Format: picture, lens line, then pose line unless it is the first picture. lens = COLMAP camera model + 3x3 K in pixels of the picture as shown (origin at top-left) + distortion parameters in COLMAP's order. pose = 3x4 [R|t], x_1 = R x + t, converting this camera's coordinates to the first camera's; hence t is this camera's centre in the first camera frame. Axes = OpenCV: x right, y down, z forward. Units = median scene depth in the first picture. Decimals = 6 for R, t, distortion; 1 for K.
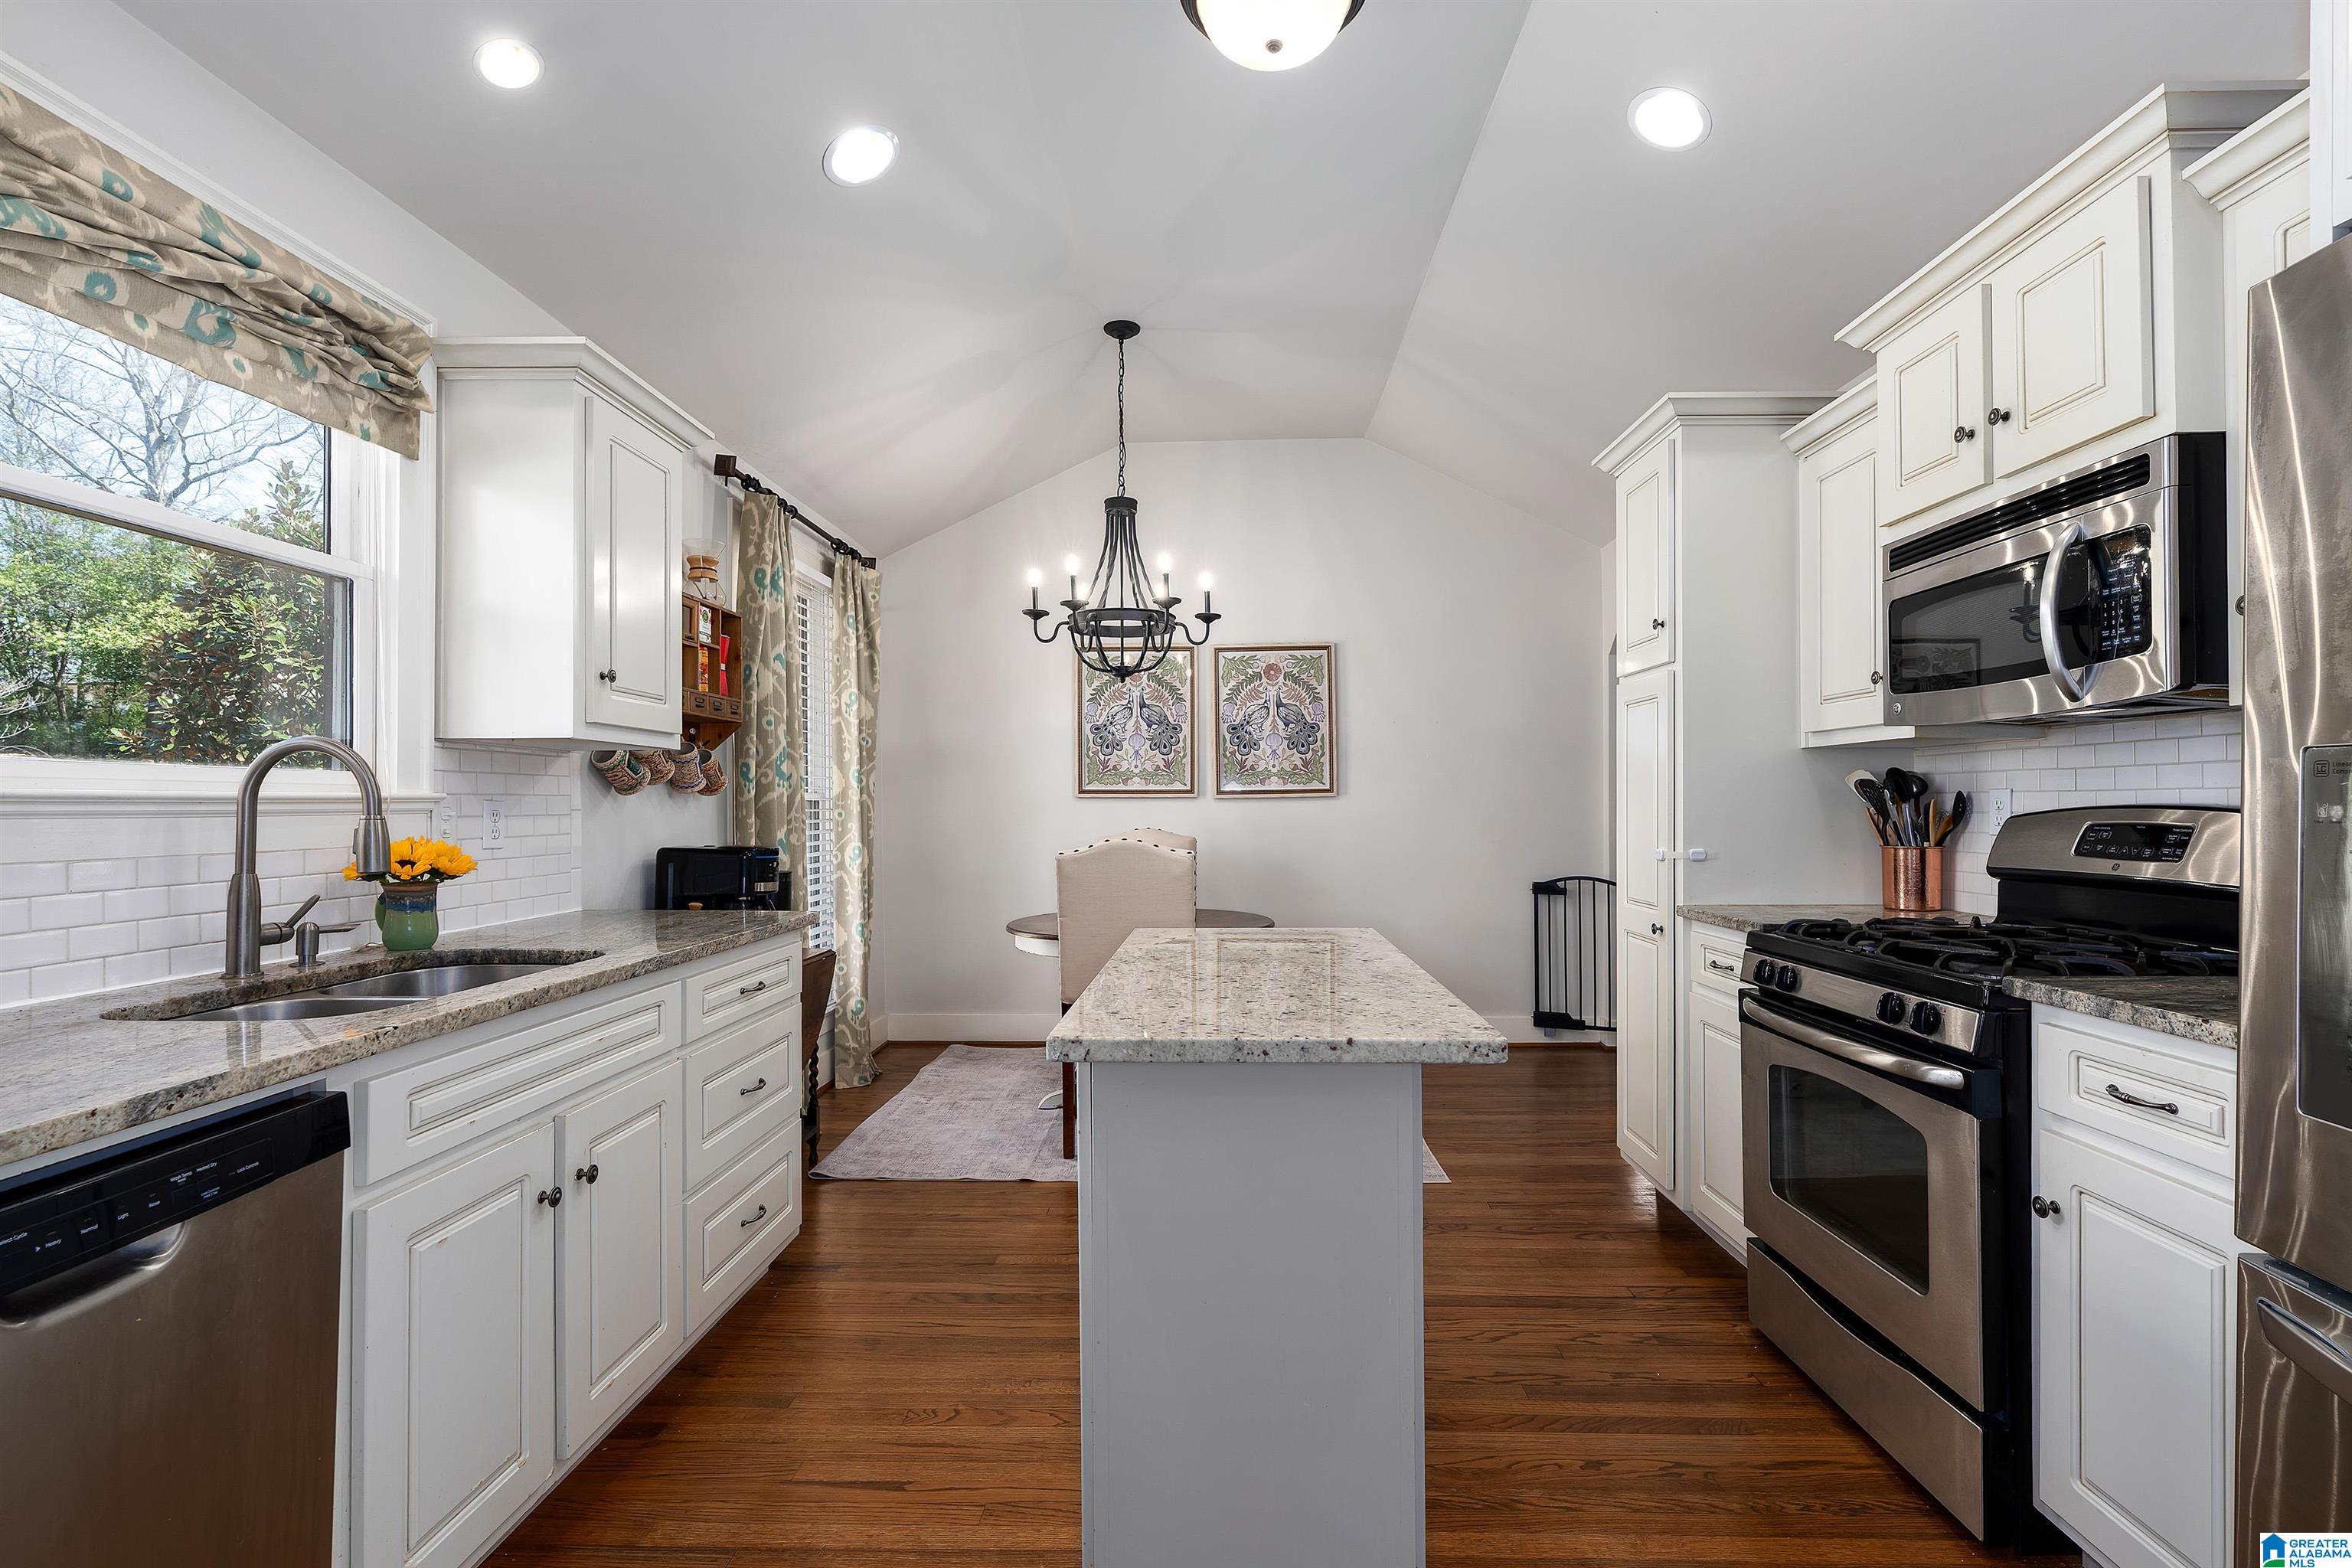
lens RADIAL K [[1056.2, 0, 1175.4], [0, 1056.2, 793.8], [0, 0, 1]] dist [0.000814, 0.000053]
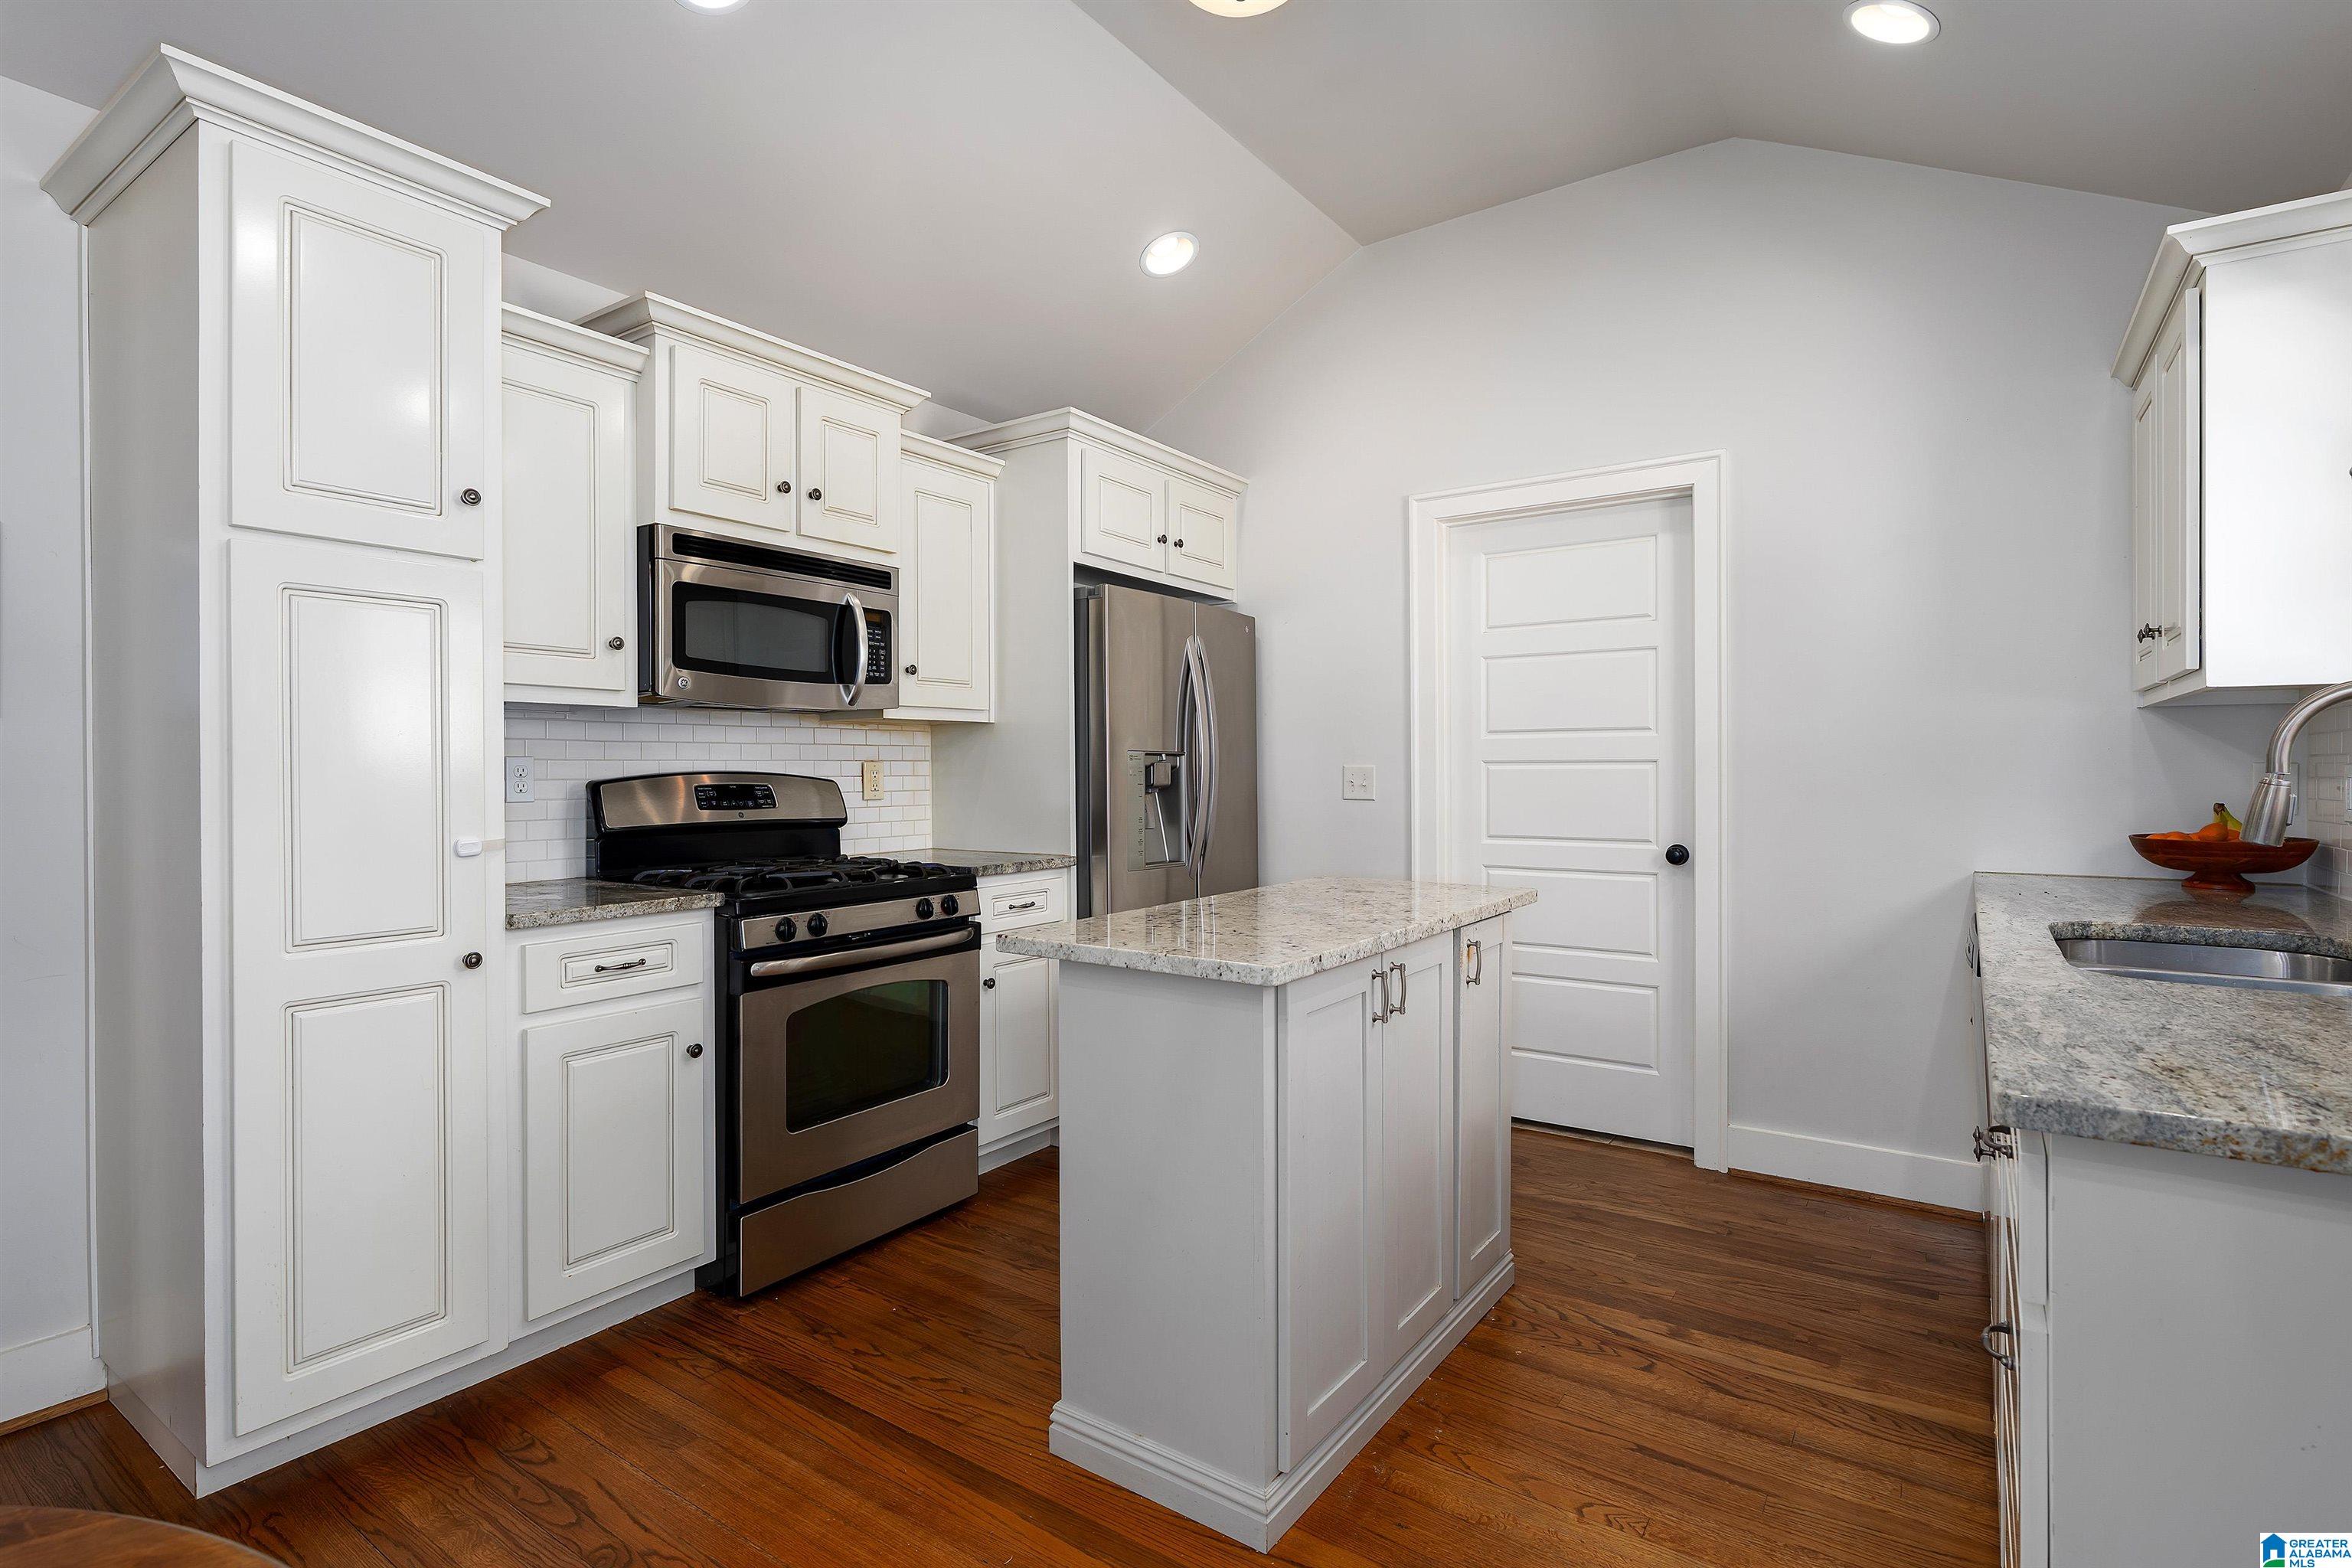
lens RADIAL K [[1128.2, 0, 1178.1], [0, 1128.2, 773.6], [0, 0, 1]] dist [-0.001176, -0.000044]
pose [[-0.846148, 0.002695, 0.532941, -0.383544], [-0.001300, 0.999974, -0.007119, 0.021360], [-0.532947, -0.006717, -0.846122, 1.793719]]
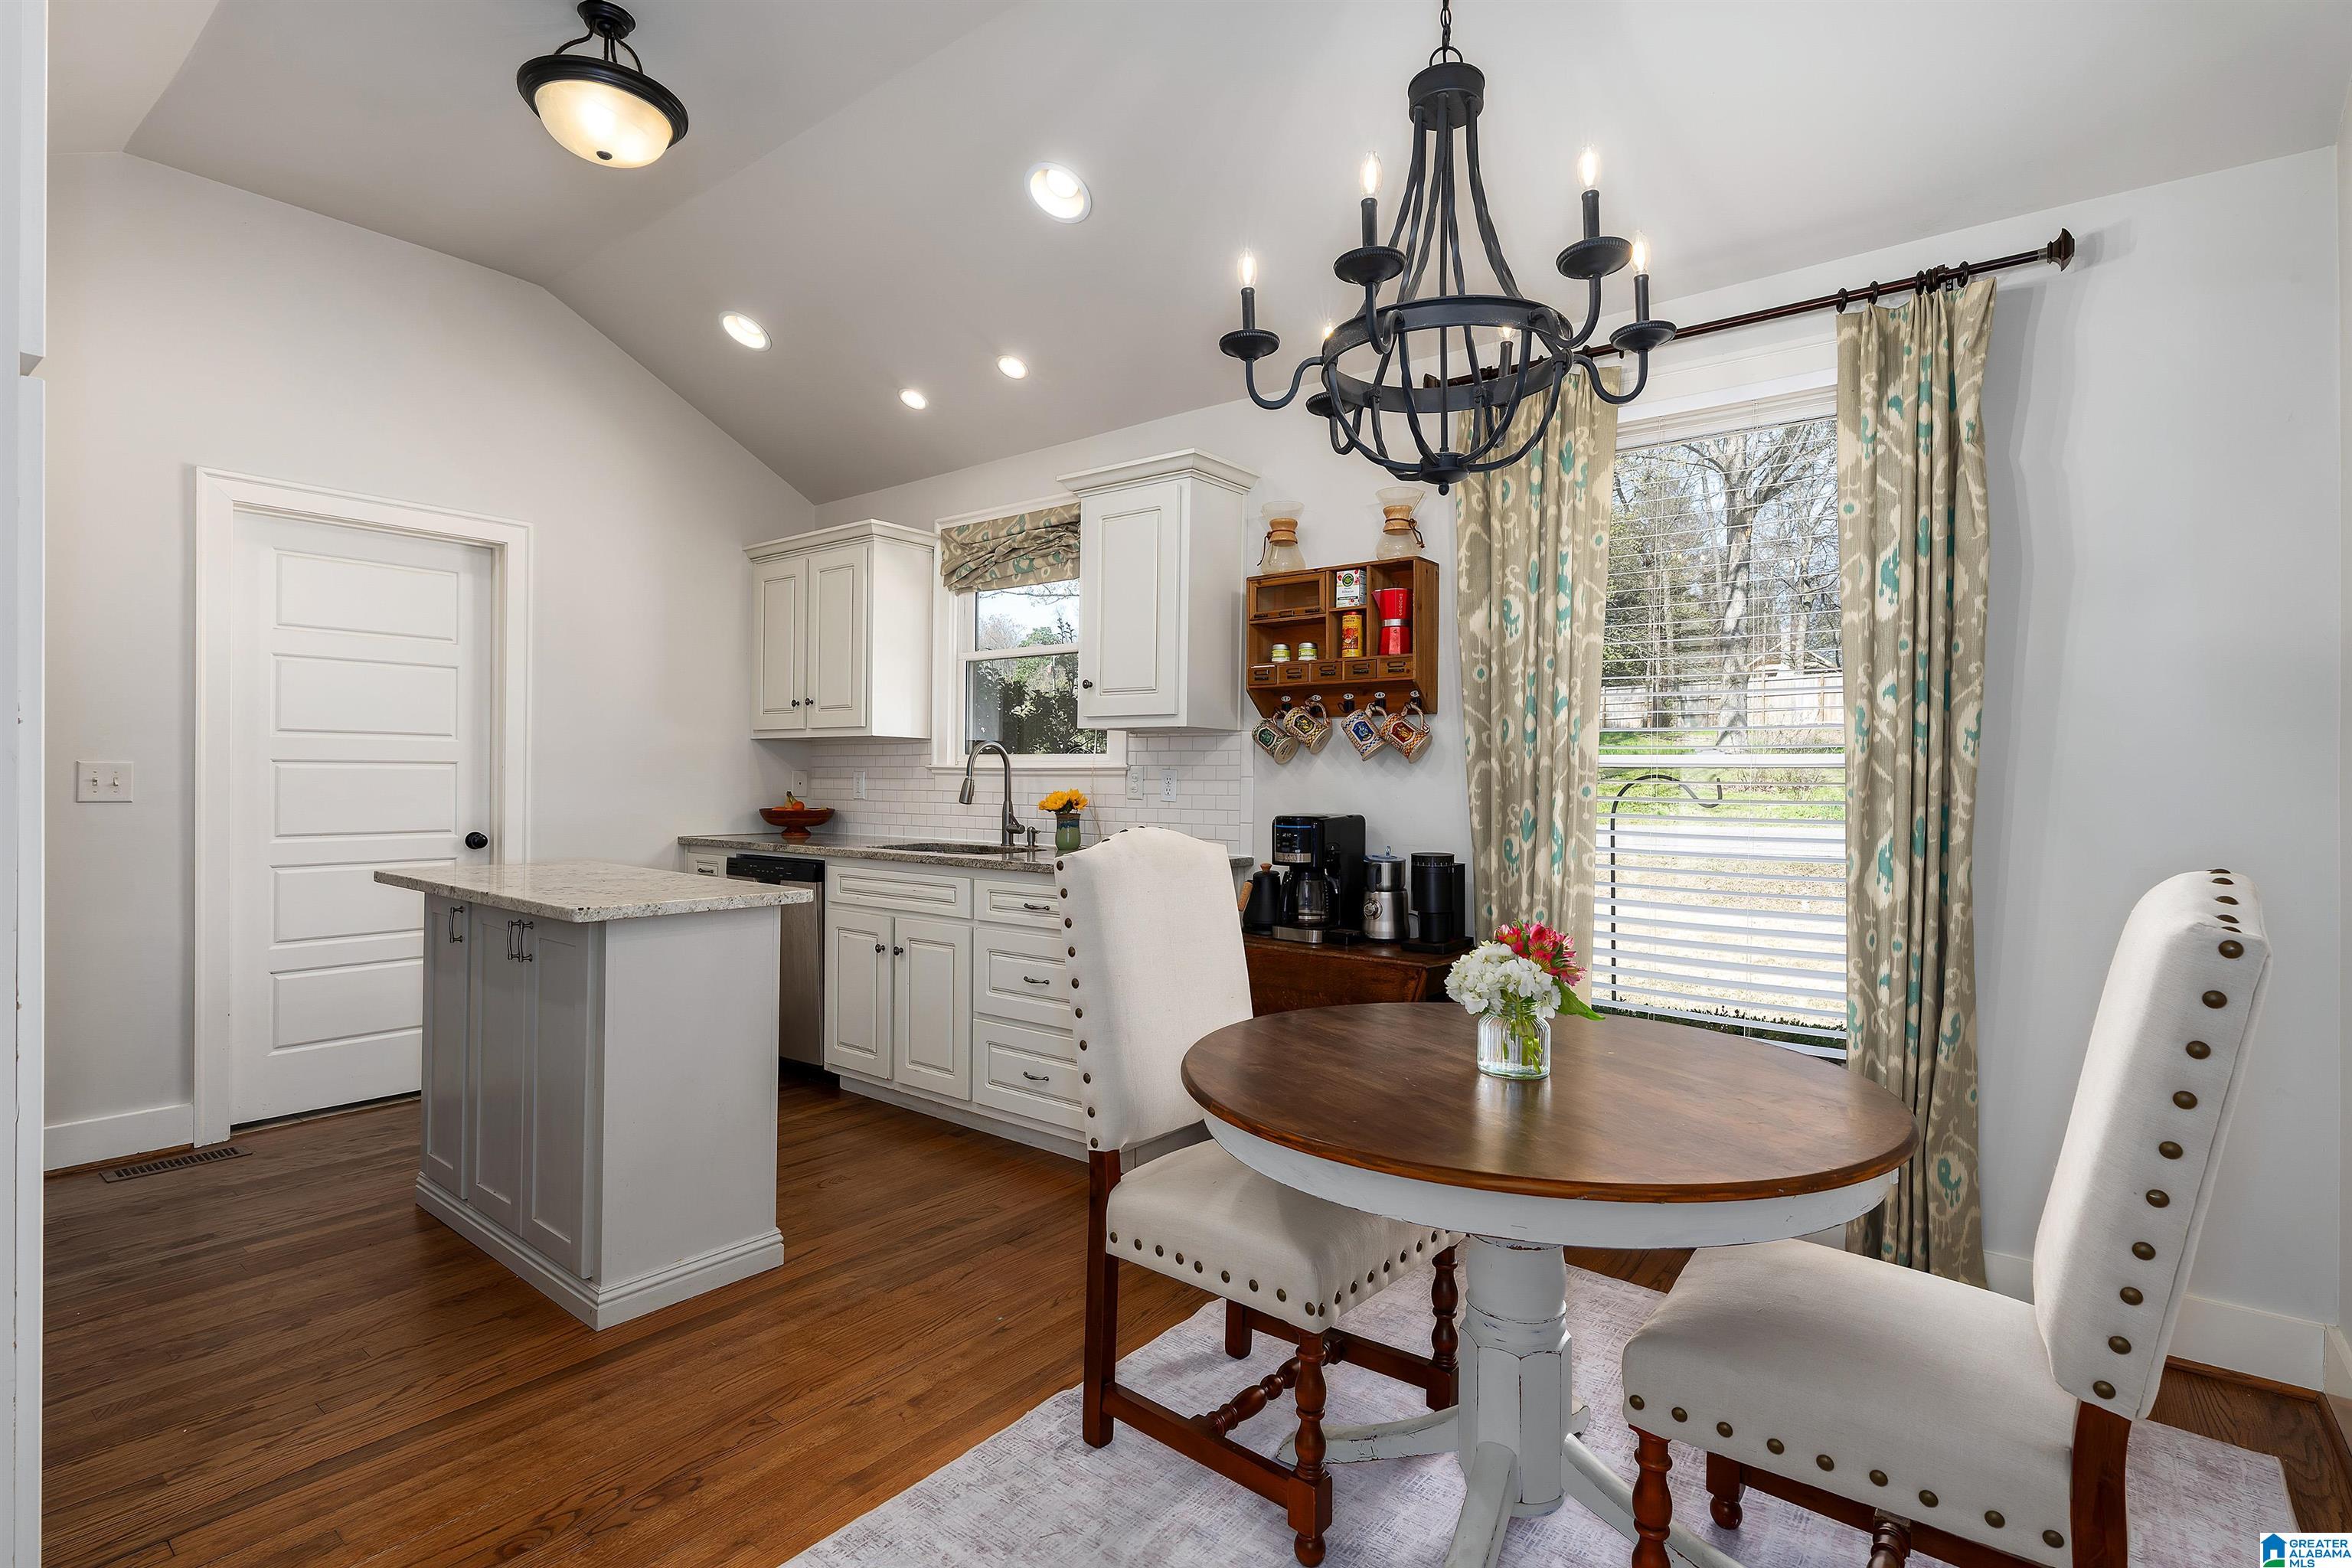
lens RADIAL K [[1128.2, 0, 1169.3], [0, 1128.2, 782.6], [0, 0, 1]] dist [-0.001176, -0.000044]
pose [[-0.584813, 0.000716, -0.811168, 0.724549], [0.002893, 0.999995, -0.001202, 0.030096], [0.811163, -0.003050, -0.584812, 2.162127]]
